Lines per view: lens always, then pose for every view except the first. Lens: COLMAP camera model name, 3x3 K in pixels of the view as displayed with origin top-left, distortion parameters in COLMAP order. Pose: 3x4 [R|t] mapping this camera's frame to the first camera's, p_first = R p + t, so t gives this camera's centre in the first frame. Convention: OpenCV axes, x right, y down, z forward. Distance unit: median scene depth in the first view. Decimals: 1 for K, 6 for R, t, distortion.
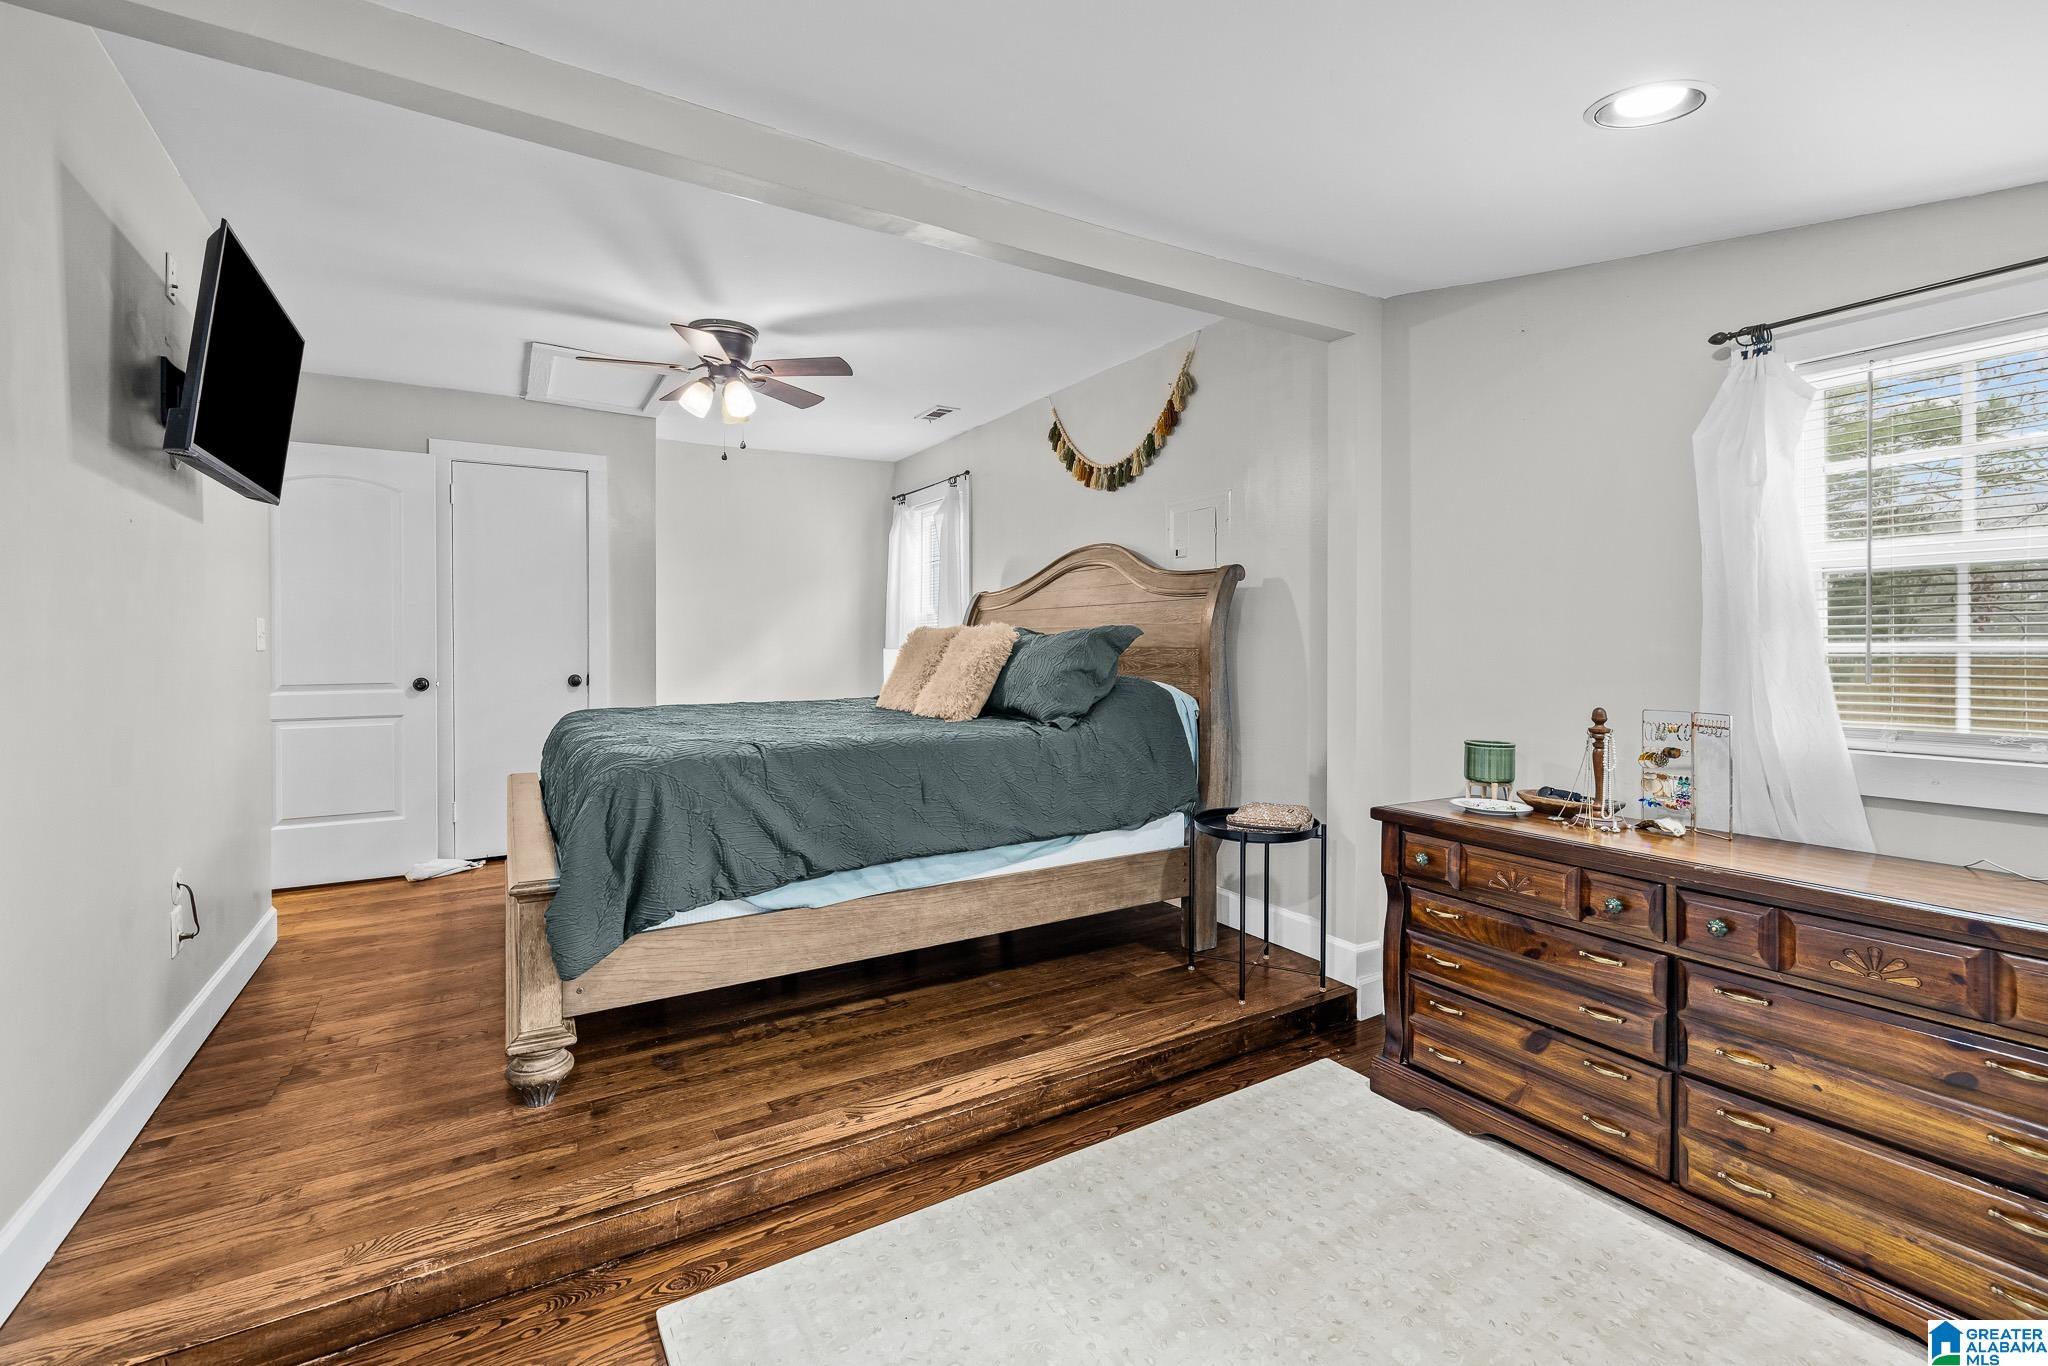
lens RADIAL K [[875.1, 0, 1004.4], [0, 875.1, 648.3], [0, 0, 1]] dist [0.014354, 0.000280]
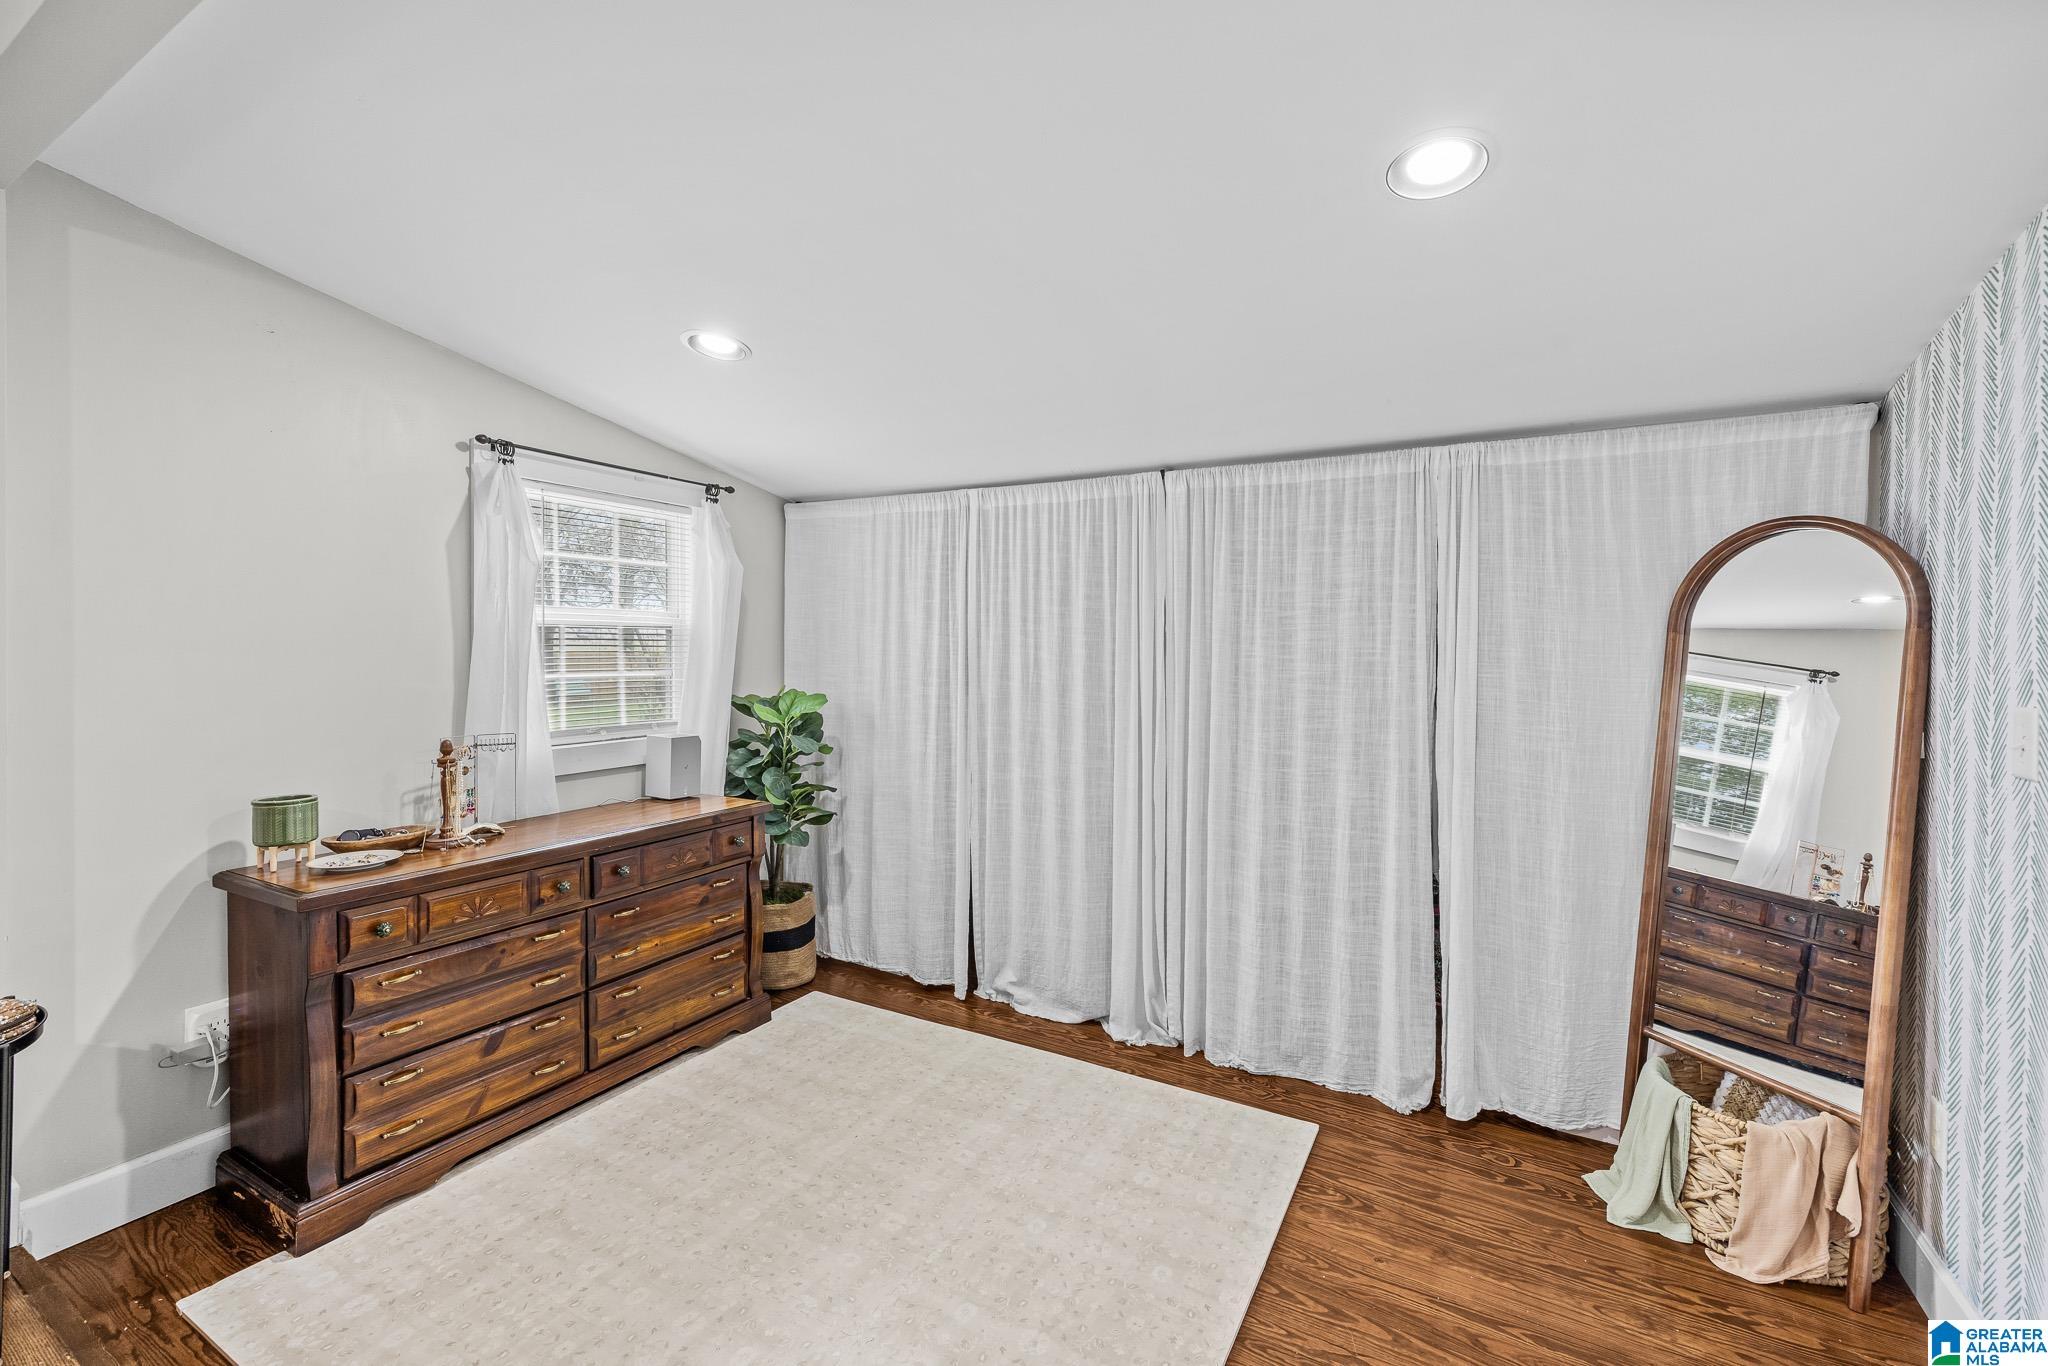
lens RADIAL K [[875.1, 0, 1012.4], [0, 875.1, 653.8], [0, 0, 1]] dist [0.014354, 0.000280]
pose [[-0.465474, -0.007777, 0.885028, -0.736334], [0.000146, 0.999961, 0.008863, -0.058338], [-0.885062, 0.004254, -0.465454, 1.012545]]
